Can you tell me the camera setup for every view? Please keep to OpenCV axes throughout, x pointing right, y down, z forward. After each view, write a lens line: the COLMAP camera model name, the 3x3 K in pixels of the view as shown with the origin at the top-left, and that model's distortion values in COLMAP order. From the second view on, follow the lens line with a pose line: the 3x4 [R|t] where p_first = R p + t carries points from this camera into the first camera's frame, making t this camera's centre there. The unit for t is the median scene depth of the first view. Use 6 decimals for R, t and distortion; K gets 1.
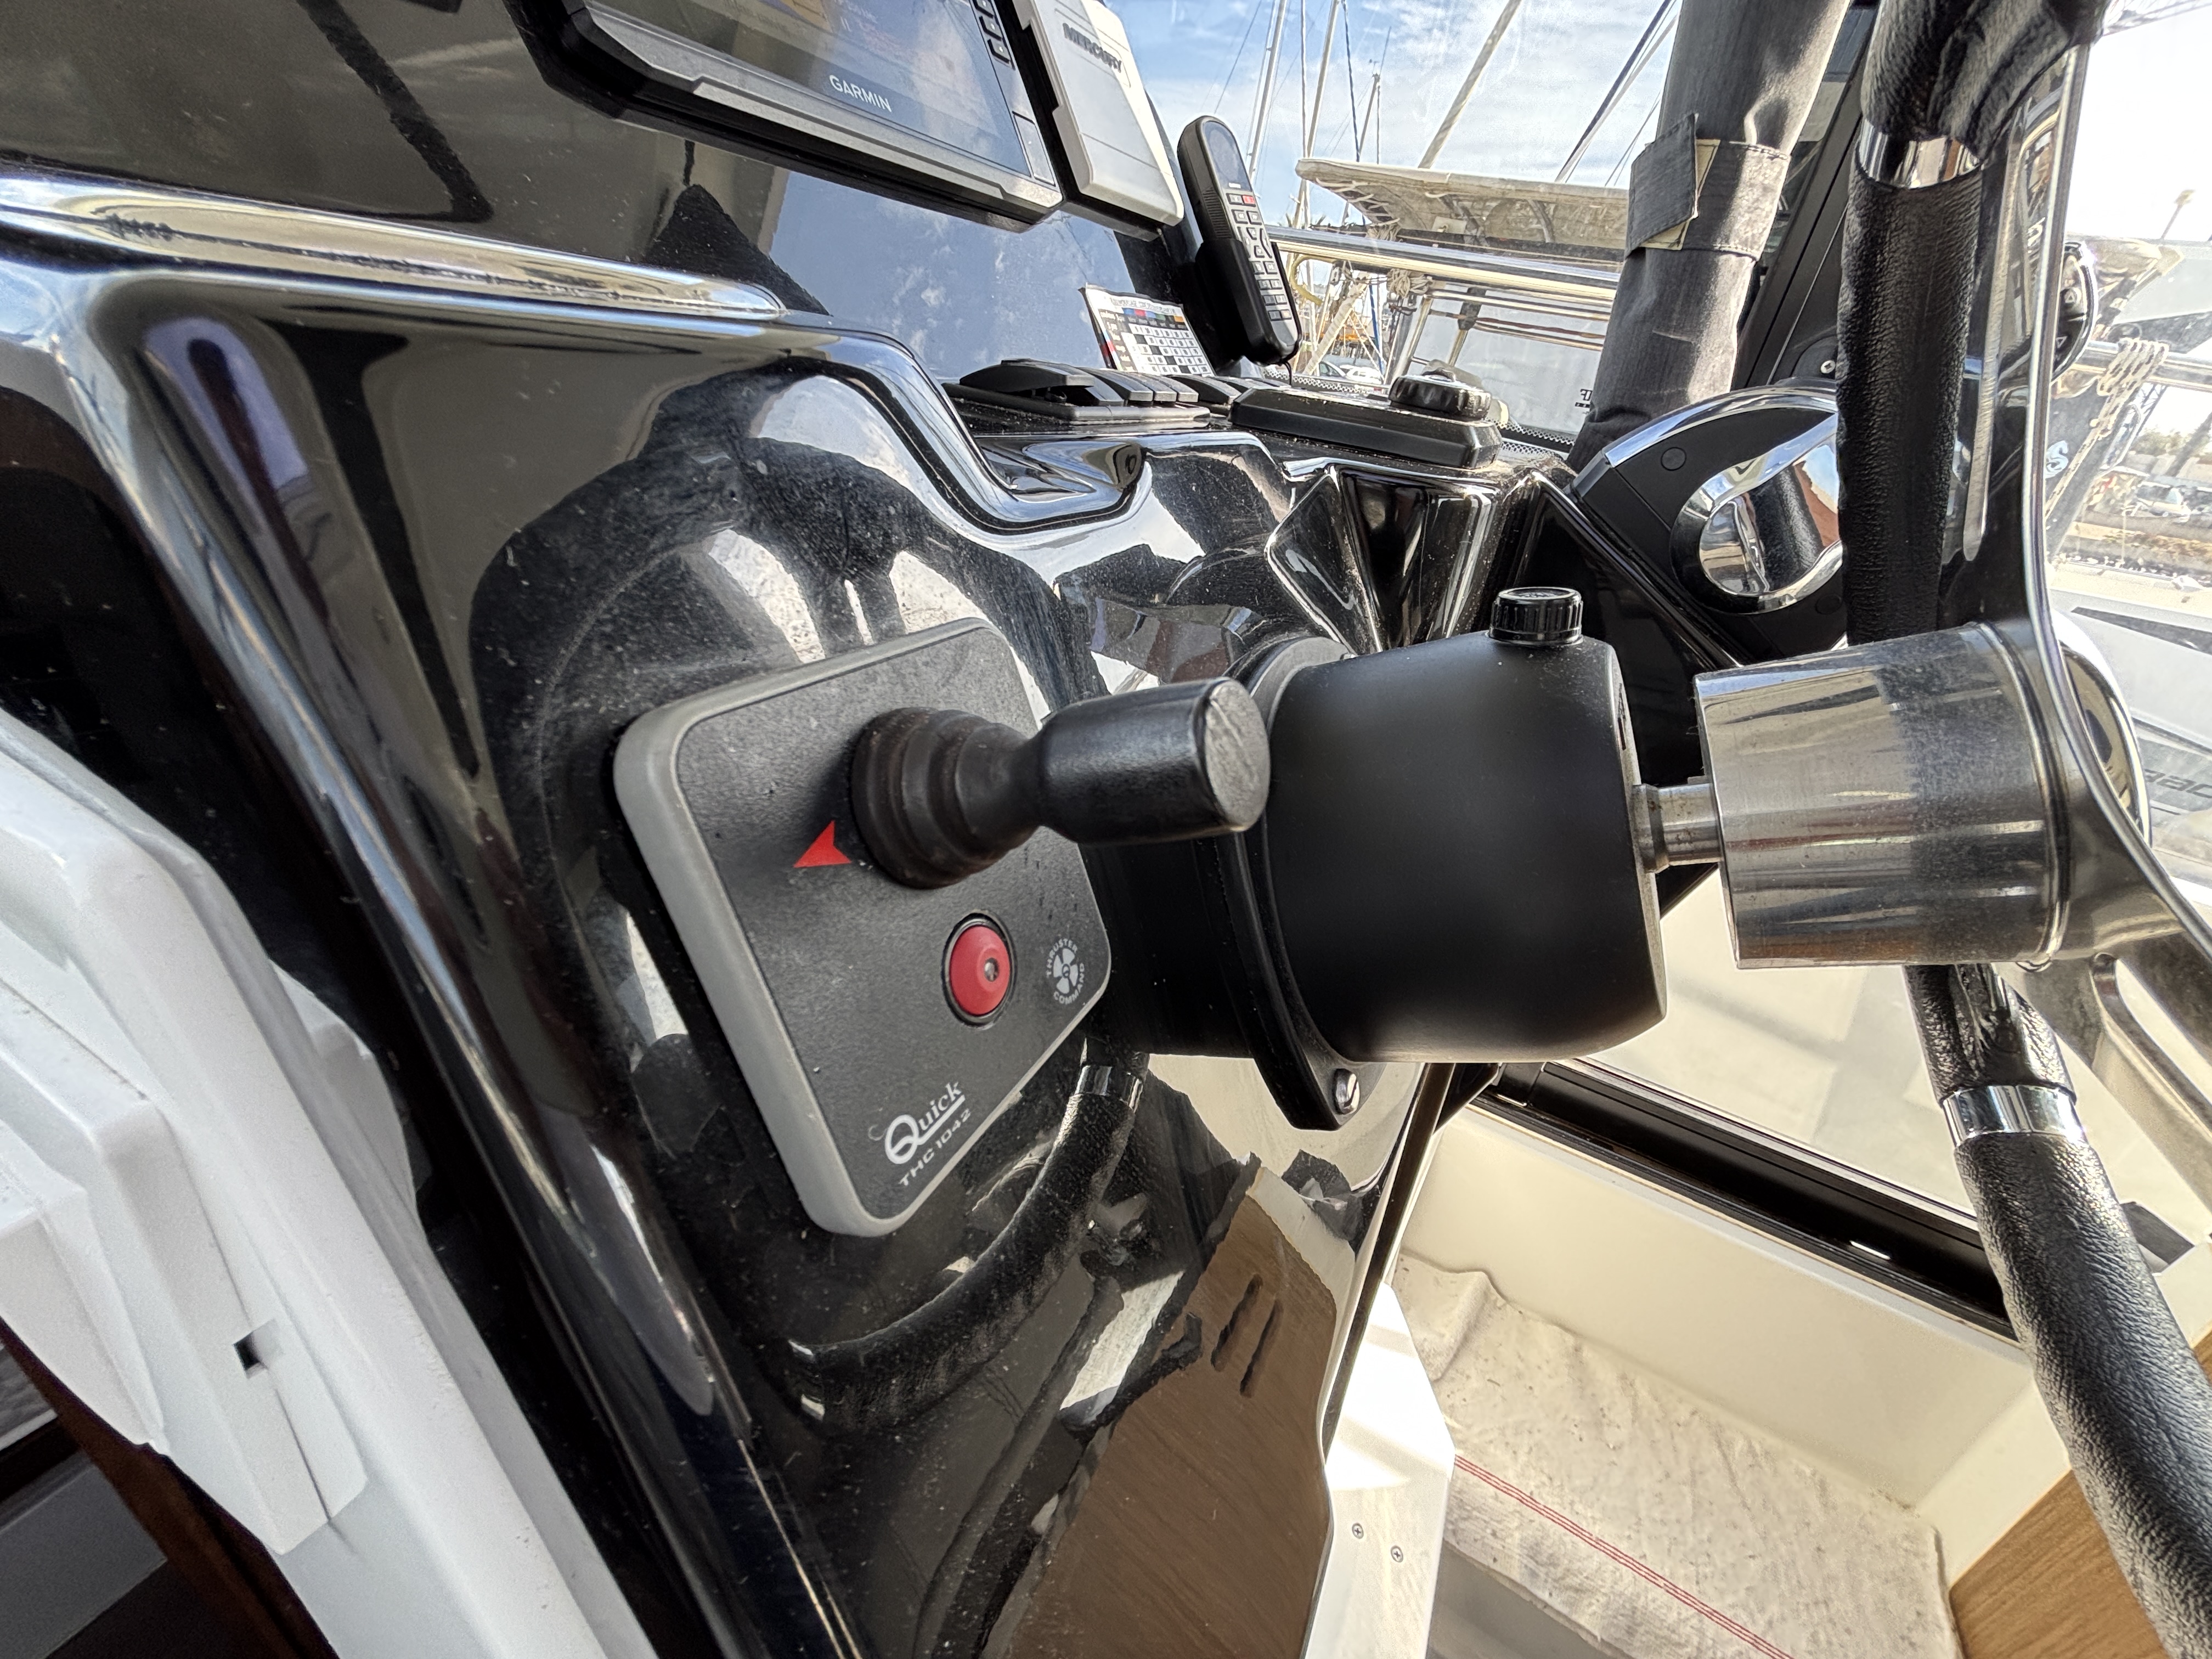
lens RADIAL K [[892.9, 0, 1092.3], [0, 892.9, 833.0], [0, 0, 1]] dist [-0.002268, 0.001944]
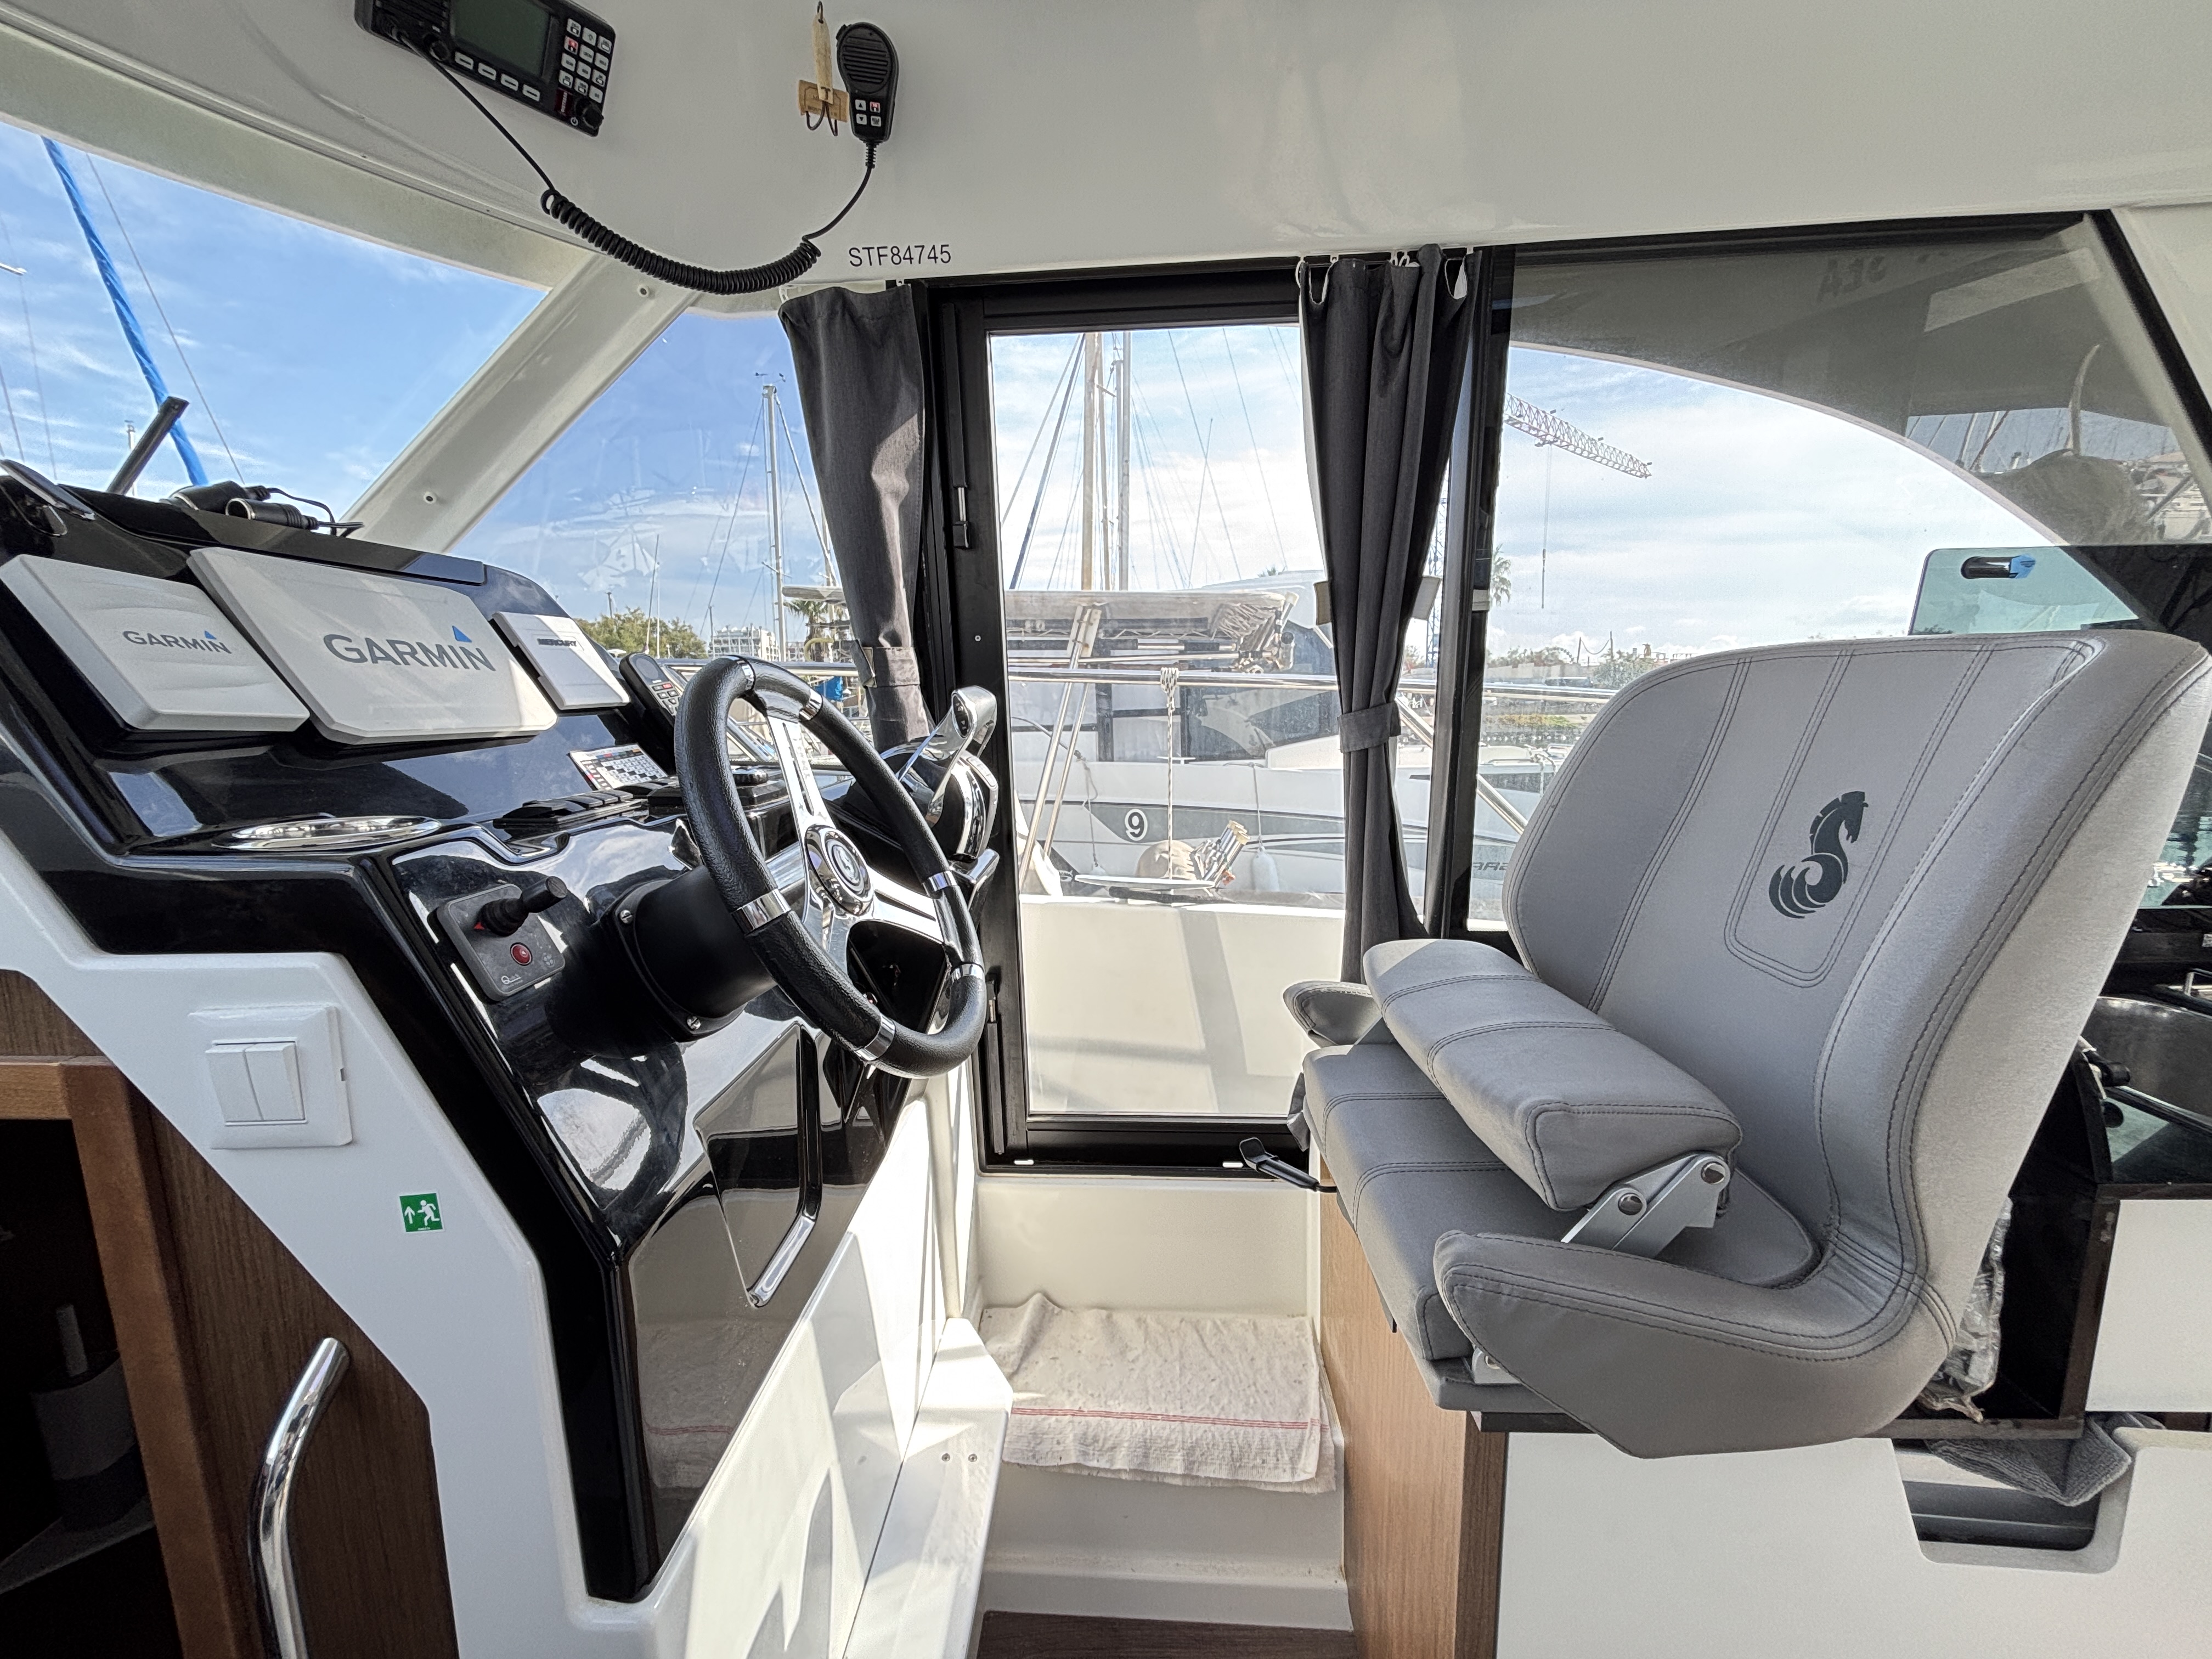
lens RADIAL K [[892.9, 0, 1086.8], [0, 892.9, 833.1], [0, 0, 1]] dist [-0.002268, 0.001944]
pose [[0.894811, -0.207067, 0.395519, 0.122463], [0.323910, 0.910804, -0.255968, 0.267435], [-0.307238, 0.357155, 0.882069, -0.645021]]
